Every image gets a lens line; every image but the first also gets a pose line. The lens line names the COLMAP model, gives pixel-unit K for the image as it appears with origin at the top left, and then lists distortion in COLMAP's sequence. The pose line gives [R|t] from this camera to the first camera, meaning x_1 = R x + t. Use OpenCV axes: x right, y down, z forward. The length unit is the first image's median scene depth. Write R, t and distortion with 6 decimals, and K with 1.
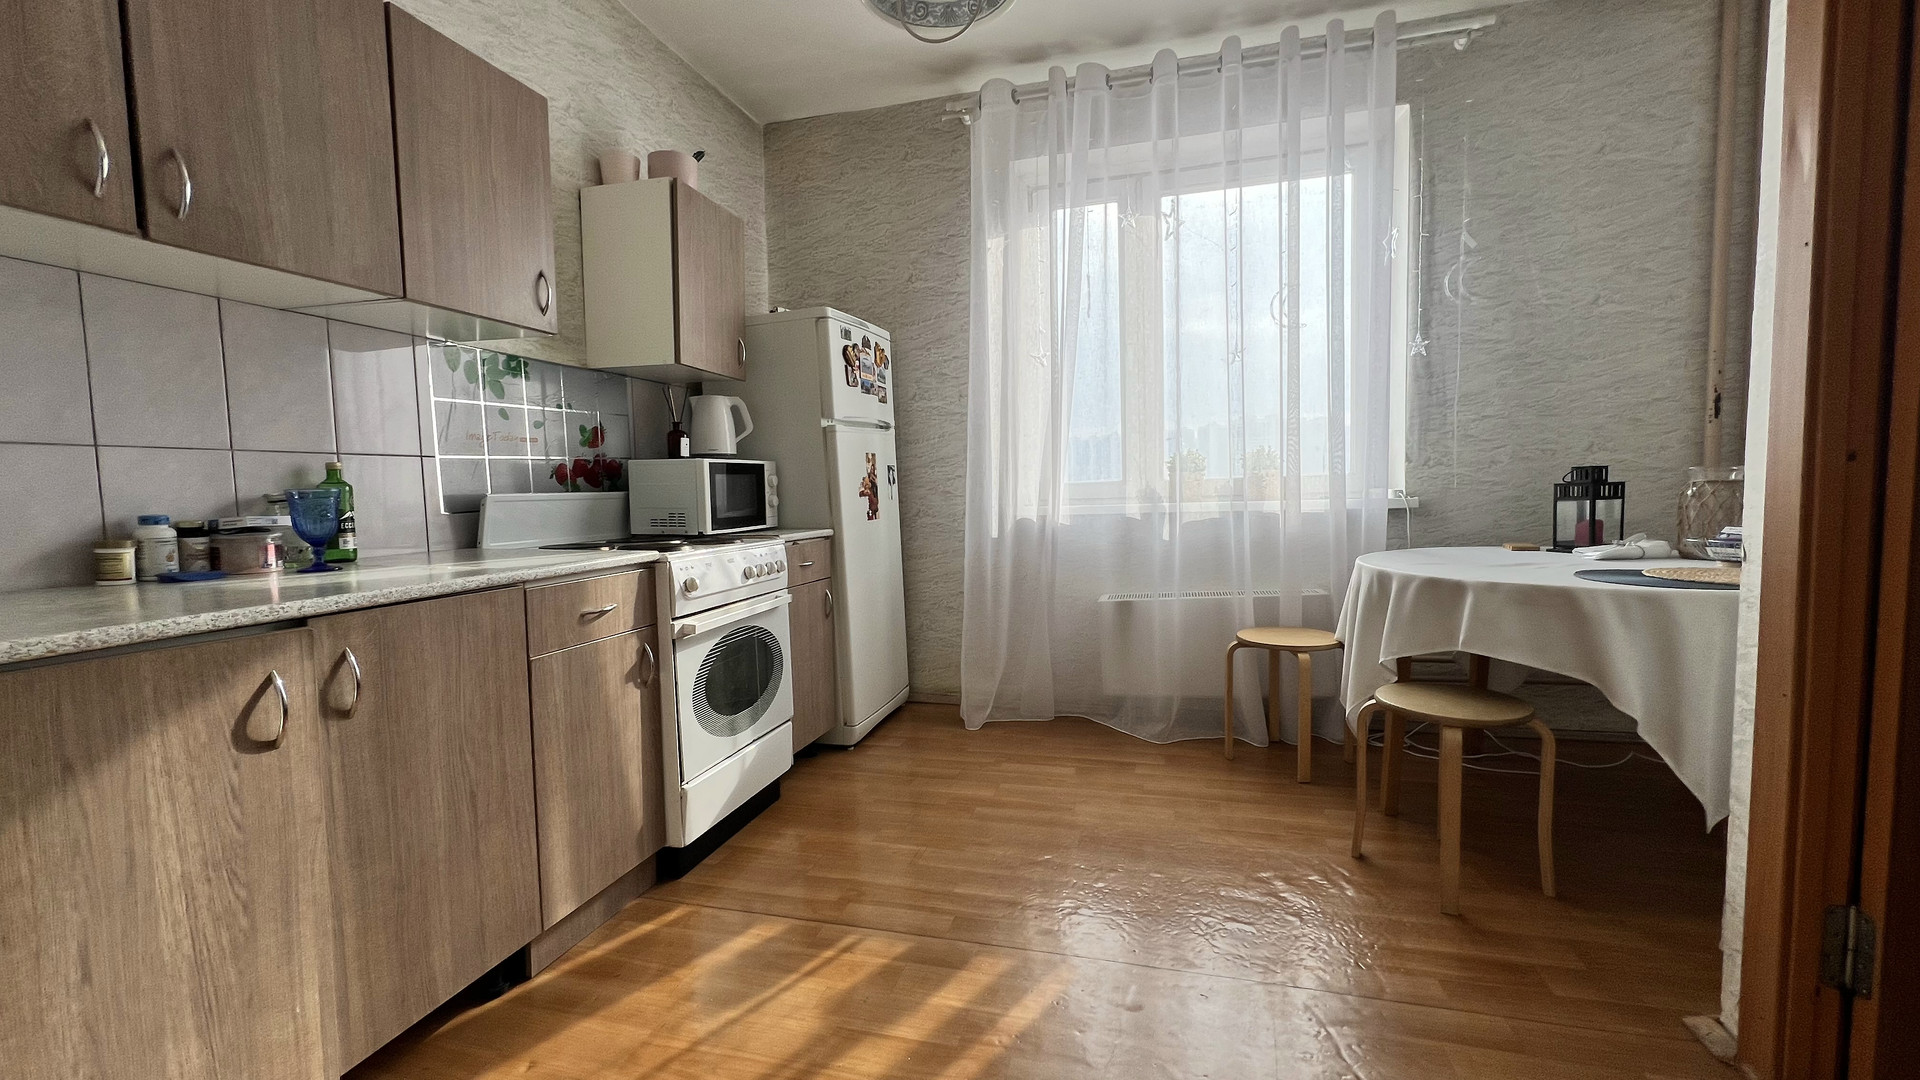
lens RADIAL K [[766.0, 0, 961.7], [0, 766.0, 538.3], [0, 0, 1]] dist [-0.001432, 0.000120]
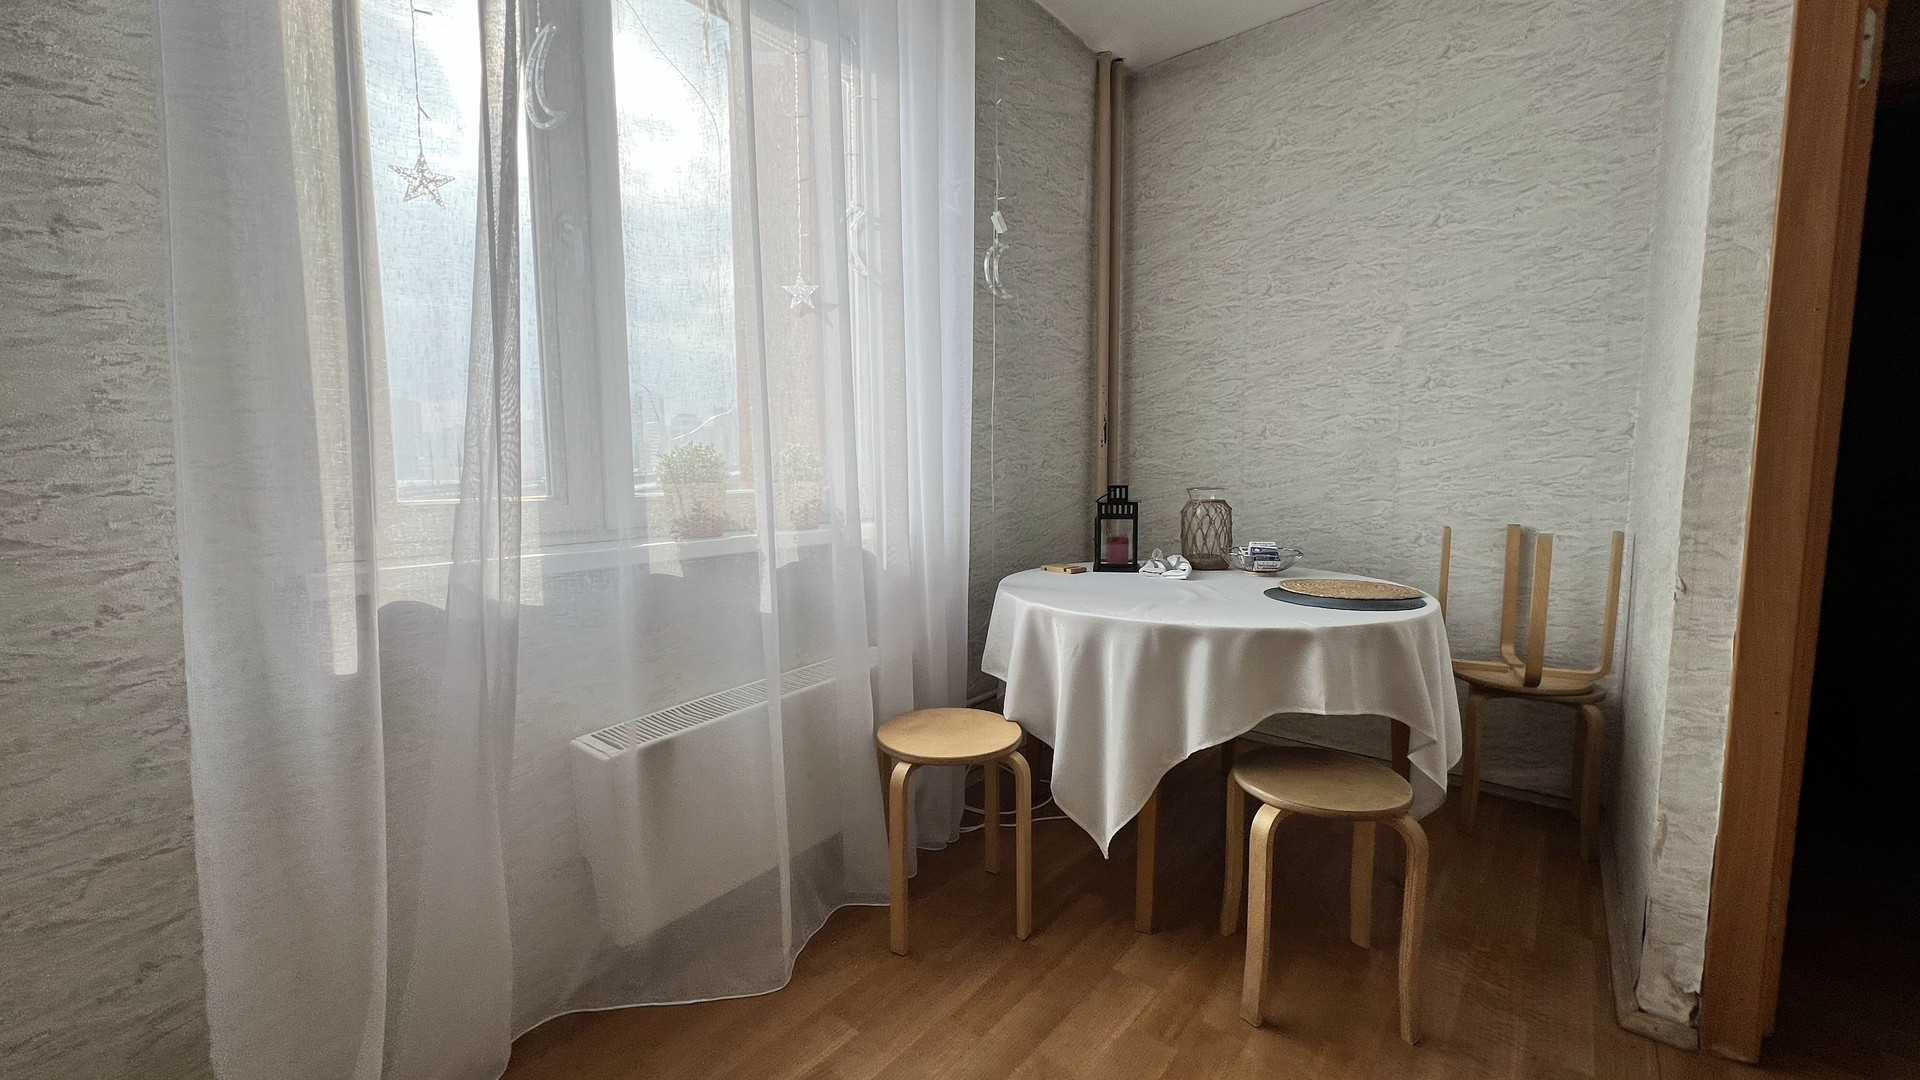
lens RADIAL K [[766.0, 0, 963.8], [0, 766.0, 540.9], [0, 0, 1]] dist [-0.001432, 0.000120]
pose [[0.401684, -0.062313, 0.913656, -0.188957], [0.054284, 0.997548, 0.044169, -0.074155], [-0.914168, 0.031855, 0.404082, 0.756745]]
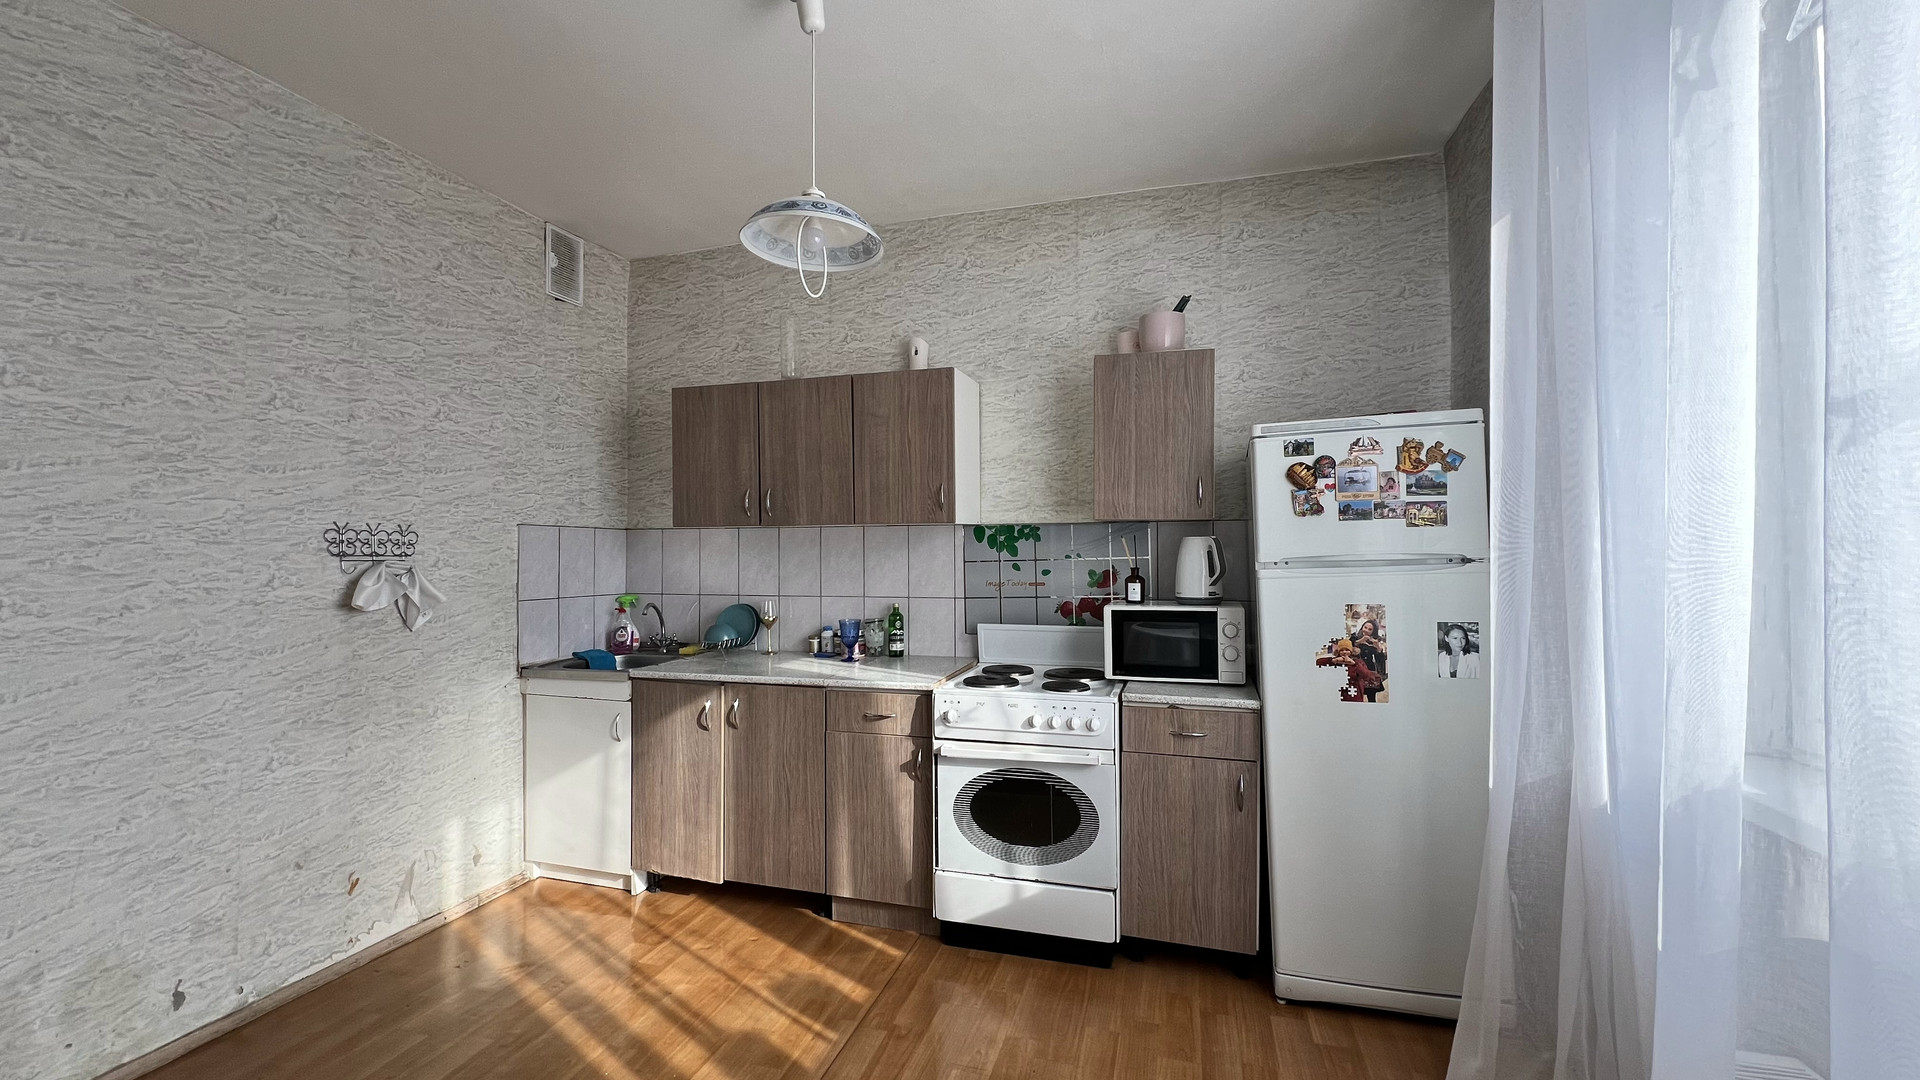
lens RADIAL K [[766.0, 0, 957.8], [0, 766.0, 540.2], [0, 0, 1]] dist [-0.001432, 0.000120]
pose [[-0.020713, 0.005556, -0.999770, 0.705659], [-0.063194, 0.997978, 0.006855, -0.184787], [0.997786, 0.063322, -0.020320, 0.788498]]
